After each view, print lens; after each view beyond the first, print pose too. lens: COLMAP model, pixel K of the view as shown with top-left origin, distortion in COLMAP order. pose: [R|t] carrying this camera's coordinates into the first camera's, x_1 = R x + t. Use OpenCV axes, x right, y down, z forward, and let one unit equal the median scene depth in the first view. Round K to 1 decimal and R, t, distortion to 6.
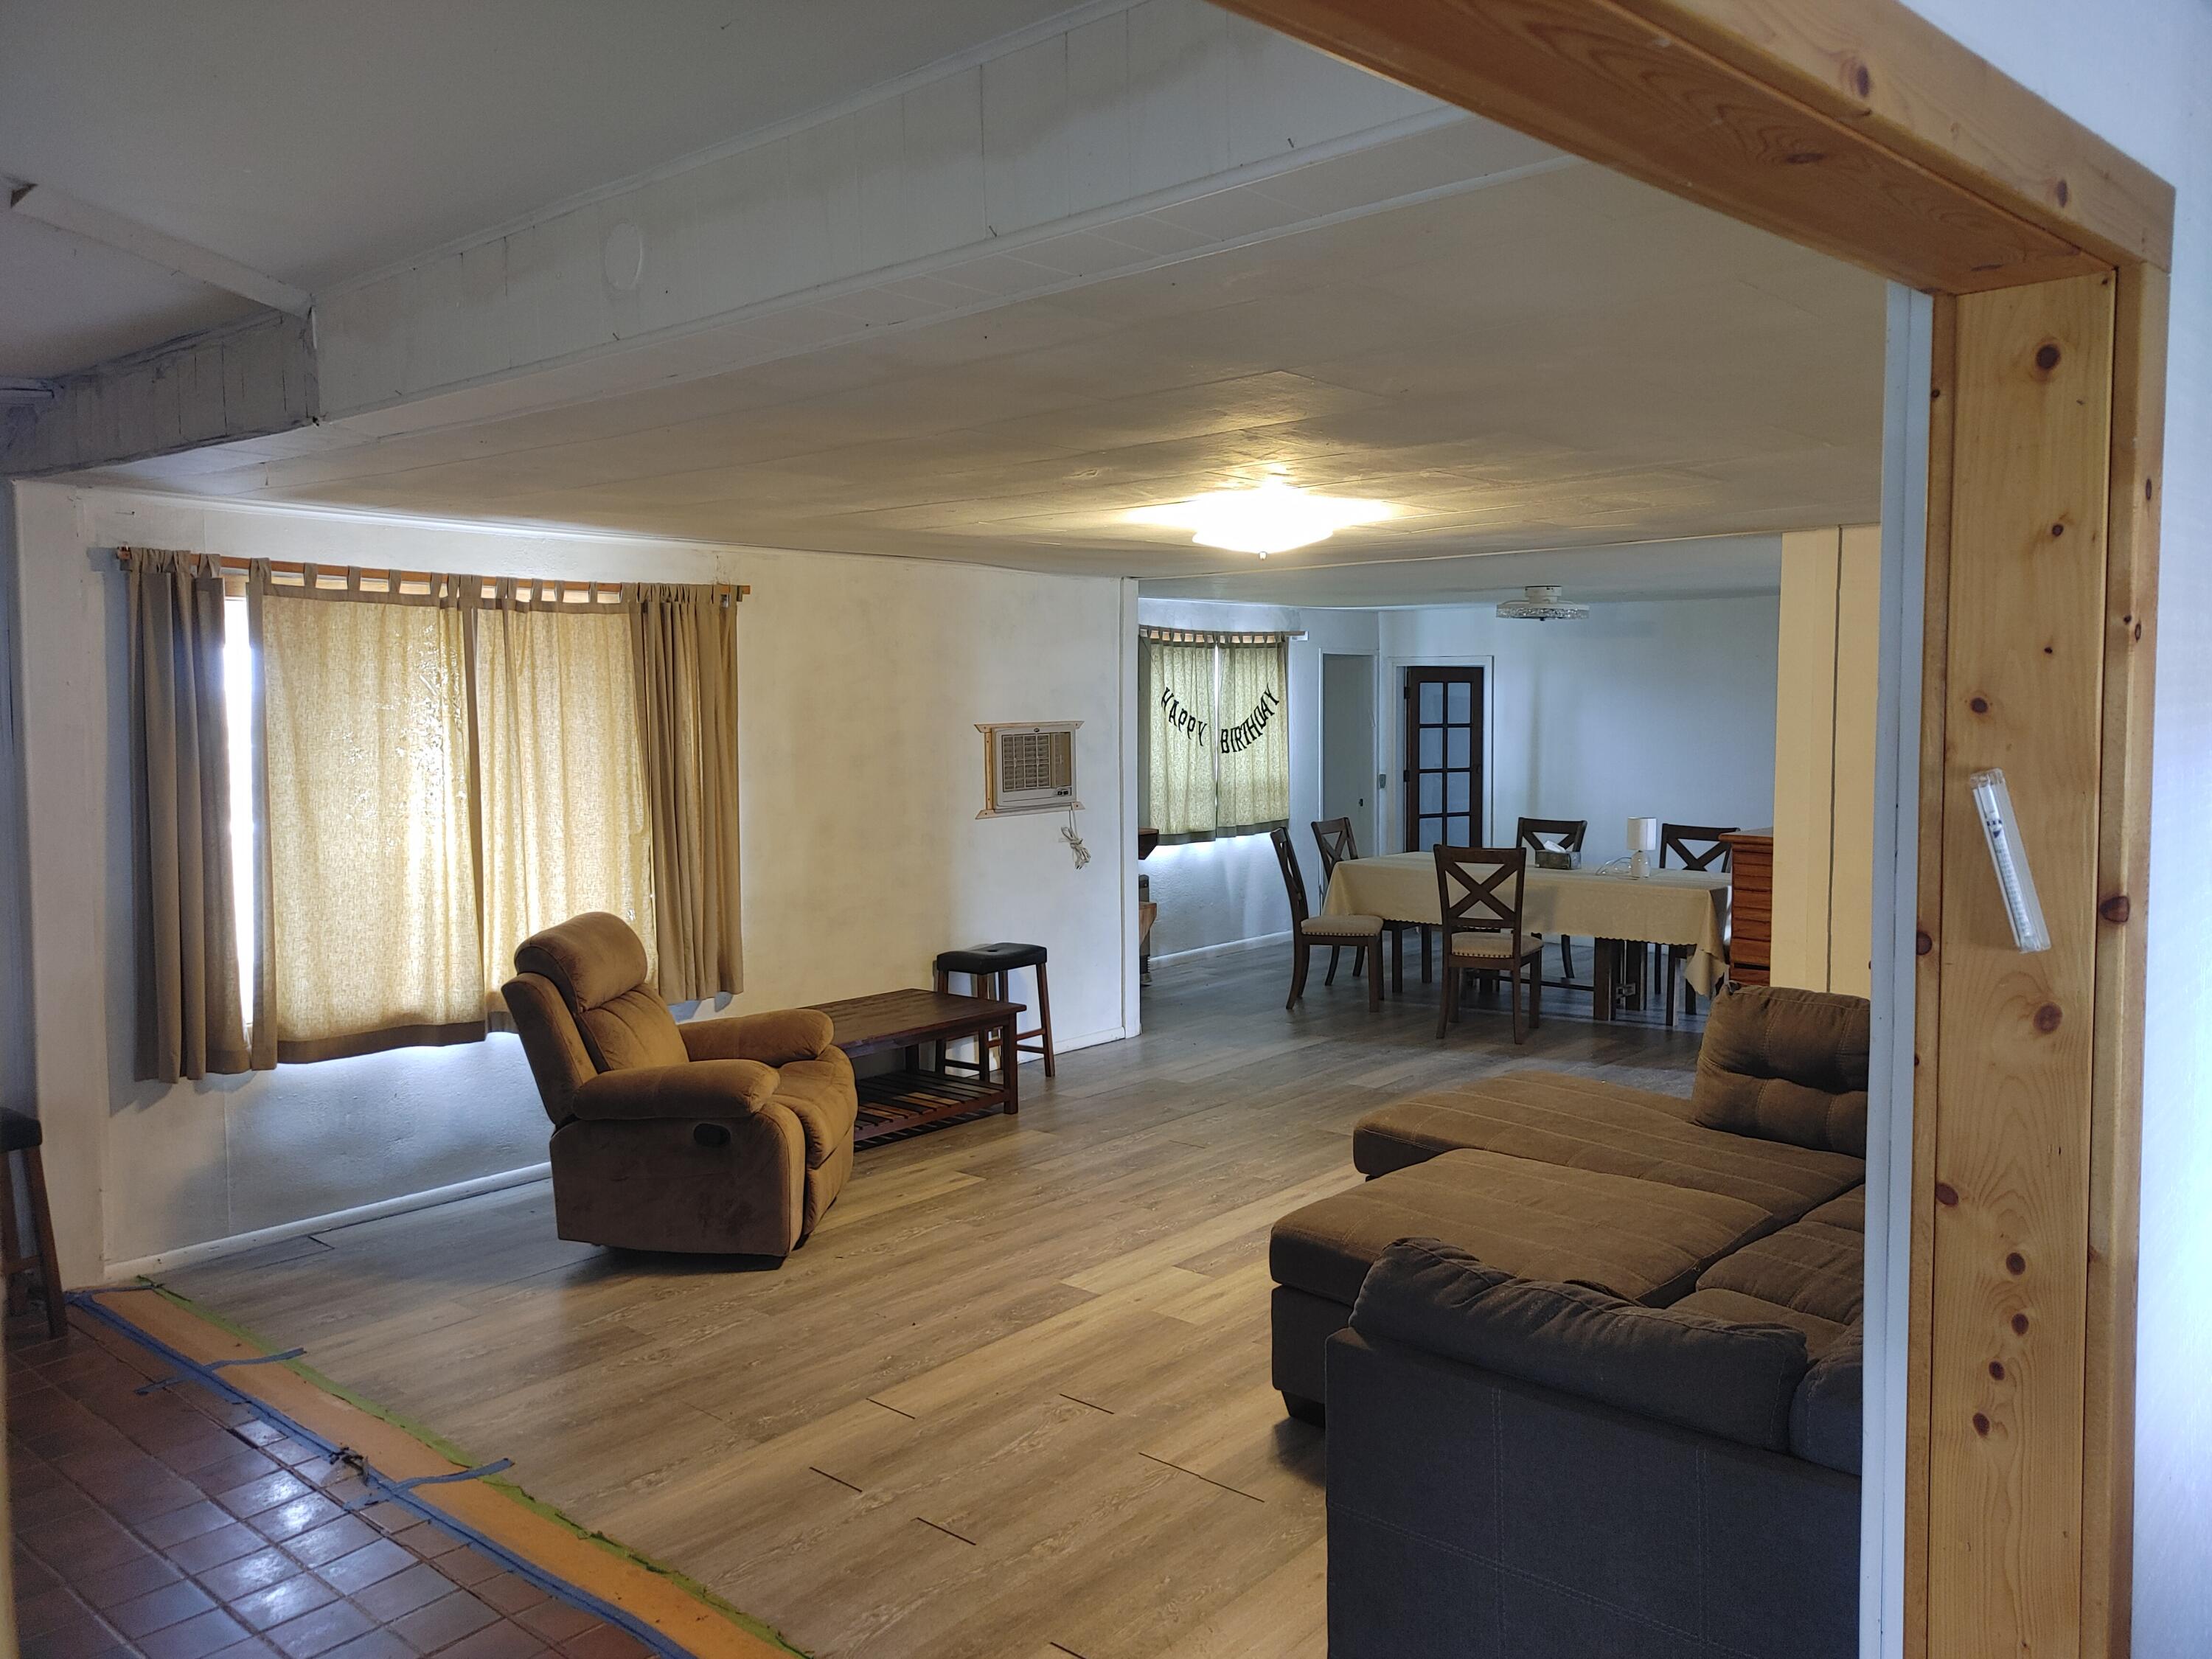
lens RADIAL K [[1724.5, 0, 1101.3], [0, 1724.5, 815.6], [0, 0, 1]] dist [0.050337, -0.002789]
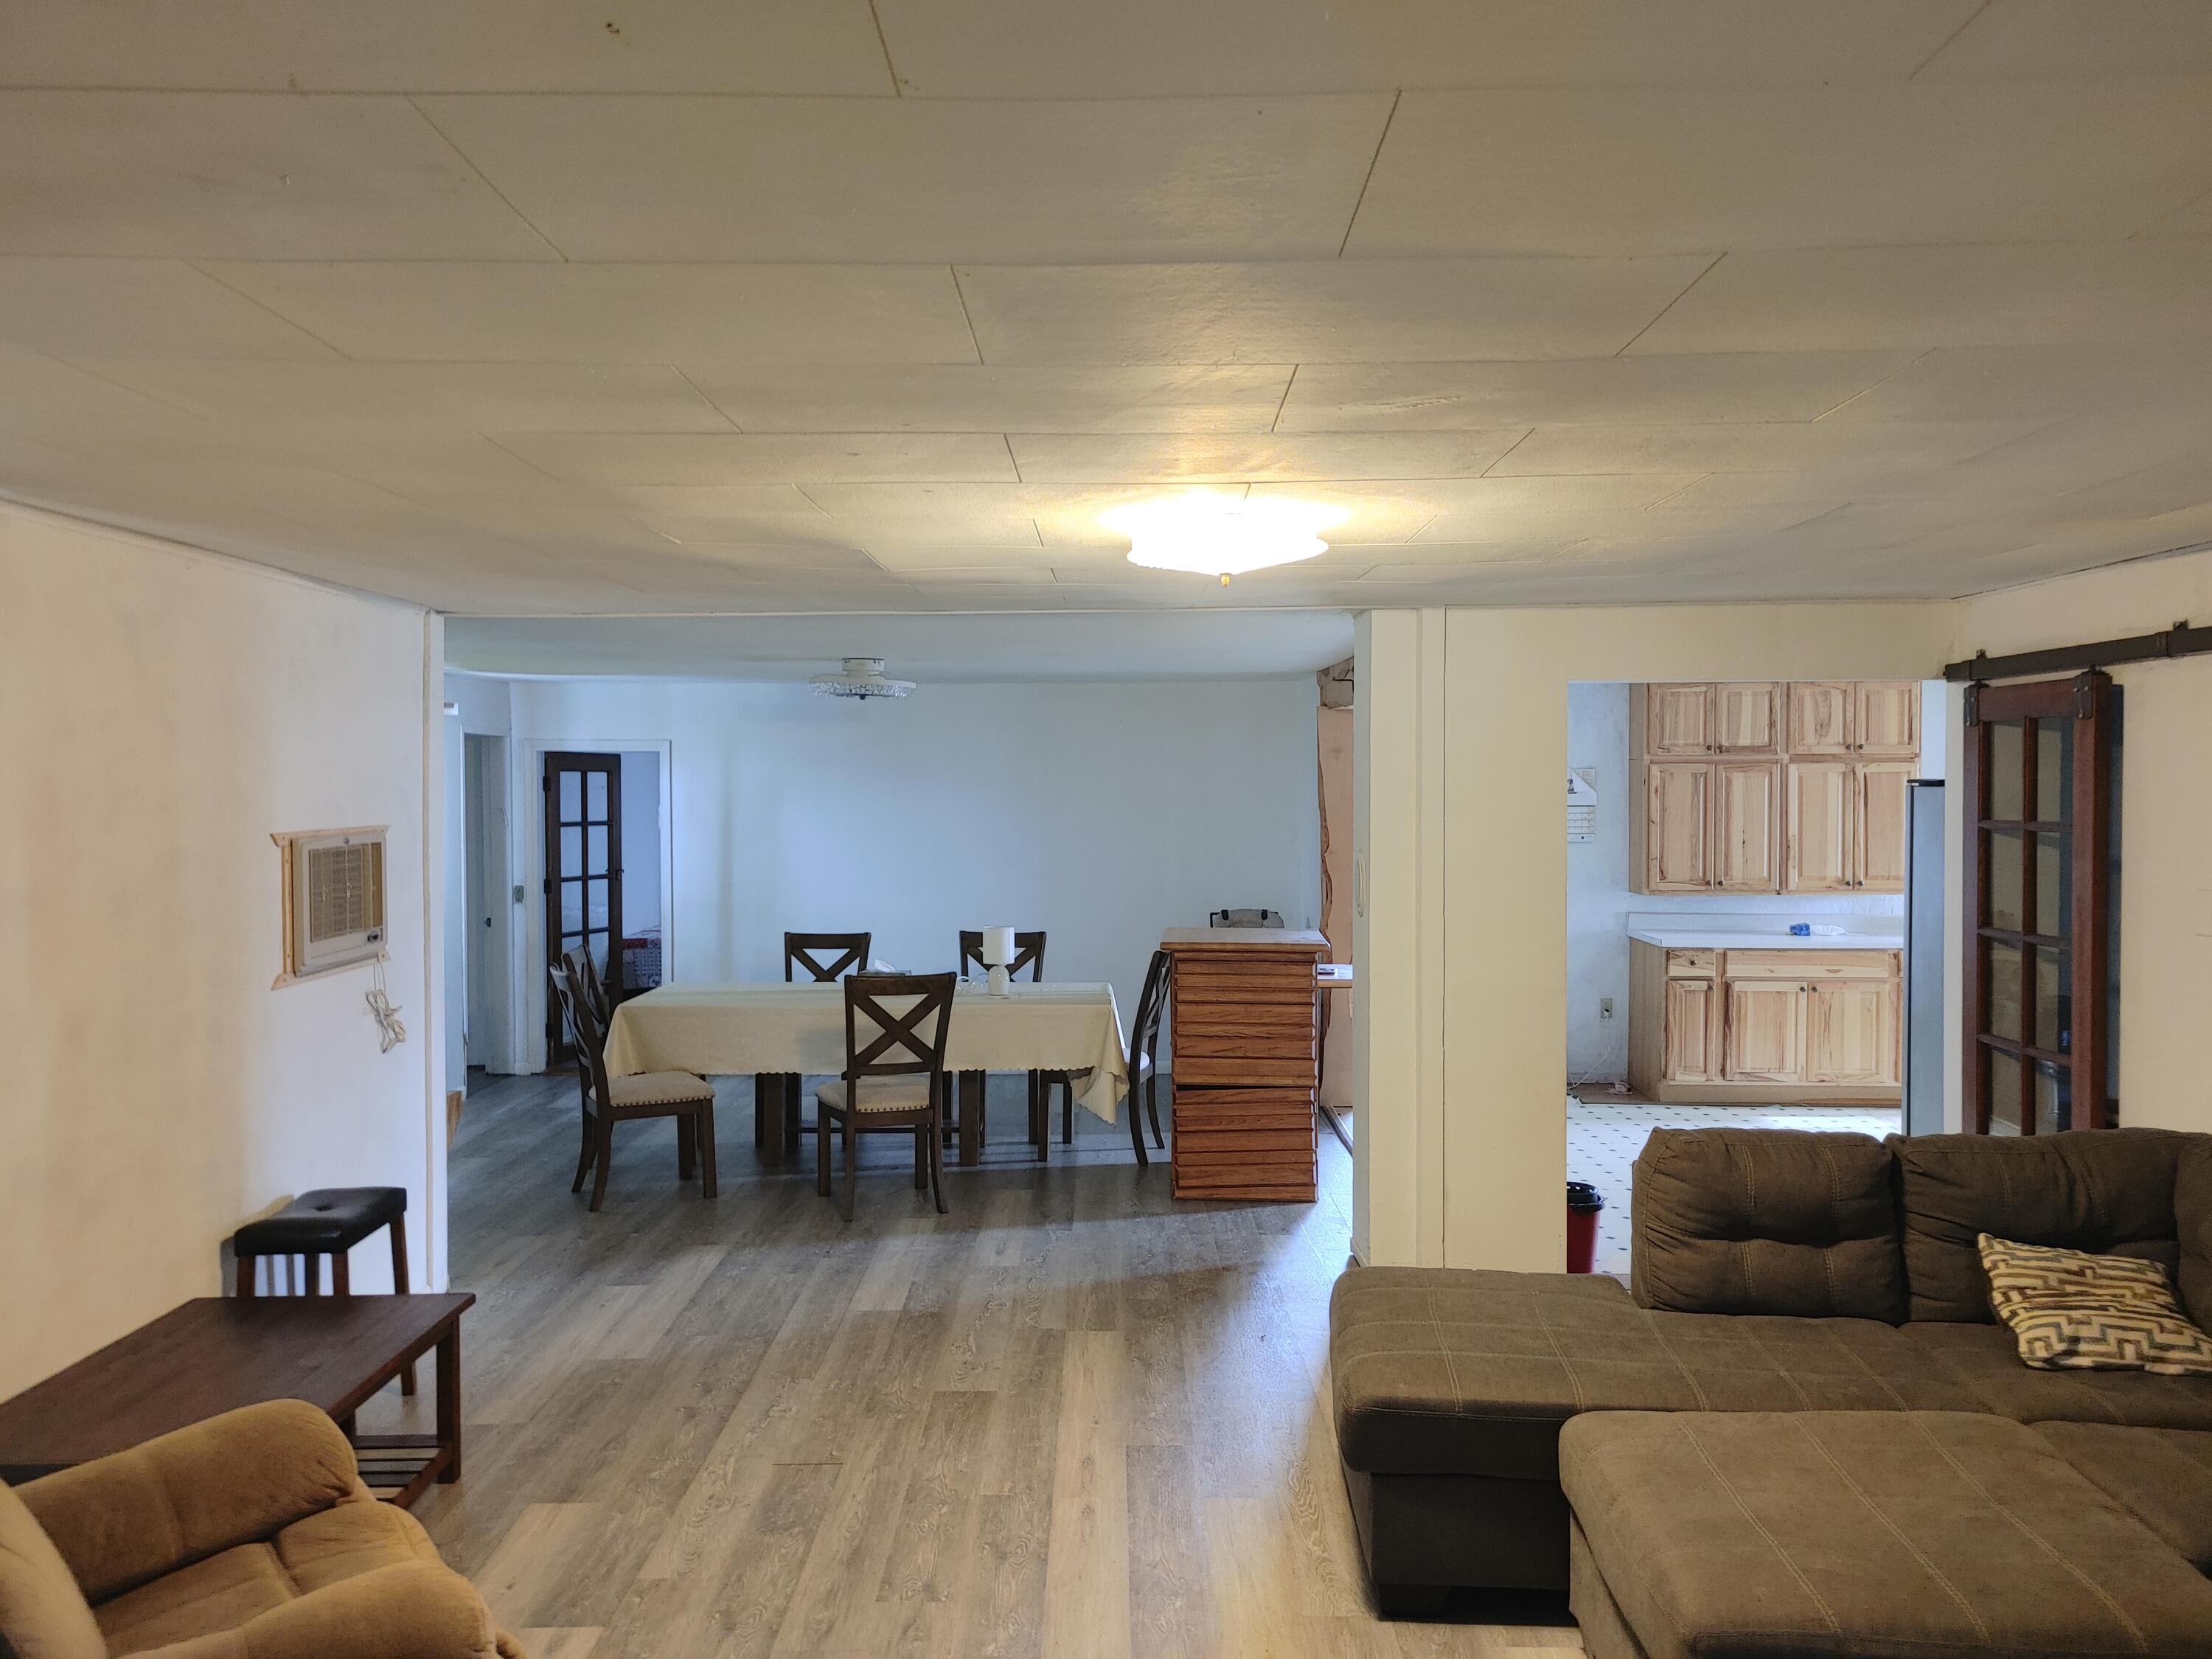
lens RADIAL K [[1724.5, 0, 1101.3], [0, 1724.5, 815.6], [0, 0, 1]] dist [0.050337, -0.002789]
pose [[0.752026, -0.009655, 0.659062, -0.246251], [0.044753, 0.998333, -0.036440, -0.022912], [-0.657612, 0.056899, 0.751205, 0.337131]]
